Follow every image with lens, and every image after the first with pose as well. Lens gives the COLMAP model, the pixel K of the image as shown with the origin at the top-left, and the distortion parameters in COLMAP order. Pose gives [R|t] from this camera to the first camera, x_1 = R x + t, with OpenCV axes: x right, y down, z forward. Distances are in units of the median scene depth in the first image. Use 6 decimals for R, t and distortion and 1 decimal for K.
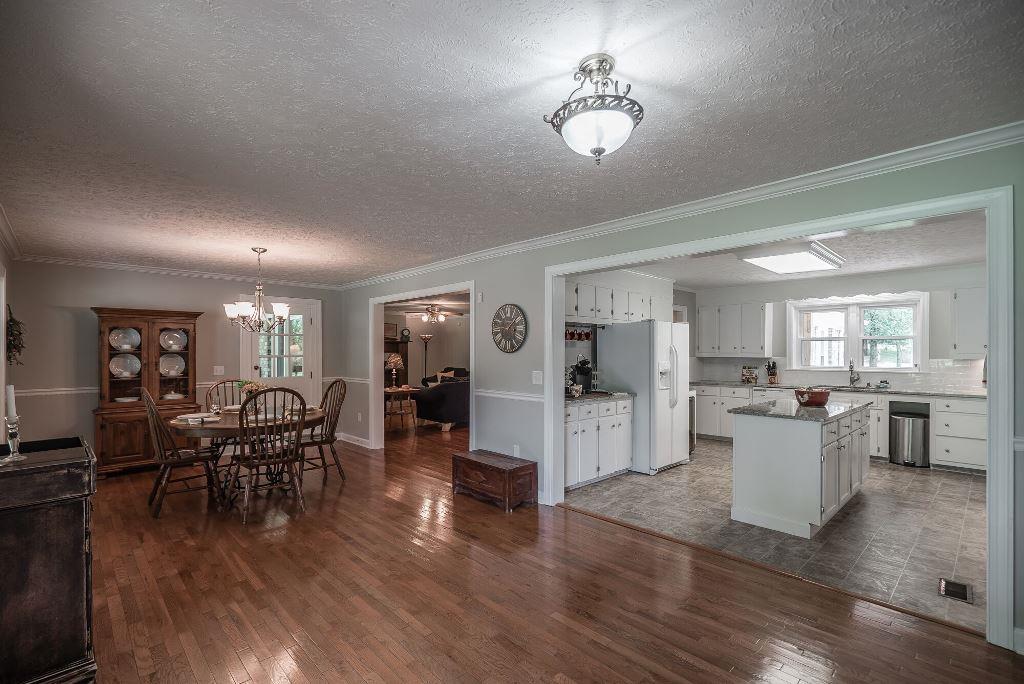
lens RADIAL K [[462.2, 0, 515.6], [0, 462.2, 355.3], [0, 0, 1]] dist [-0.002141, -0.000285]
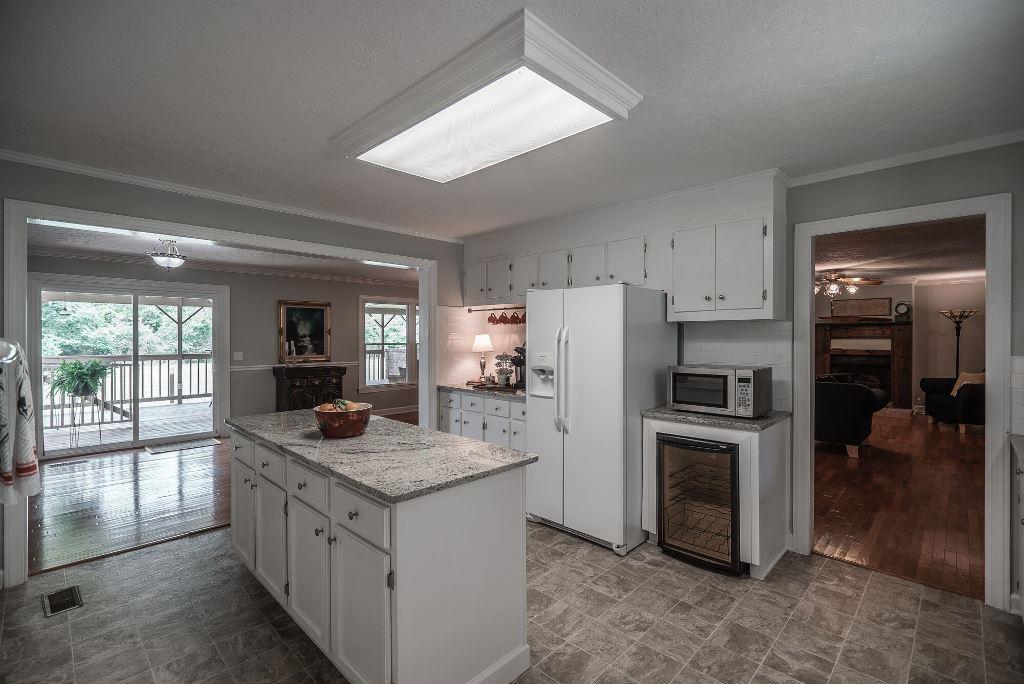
lens RADIAL K [[463.5, 0, 512.0], [0, 463.5, 342.0], [0, 0, 1]] dist [-0.000111, -0.000177]
pose [[0.020051, 0.011300, -0.999735, 0.994886], [-0.008028, 0.999906, 0.011141, -0.009538], [0.999767, 0.007802, 0.020140, 0.986217]]
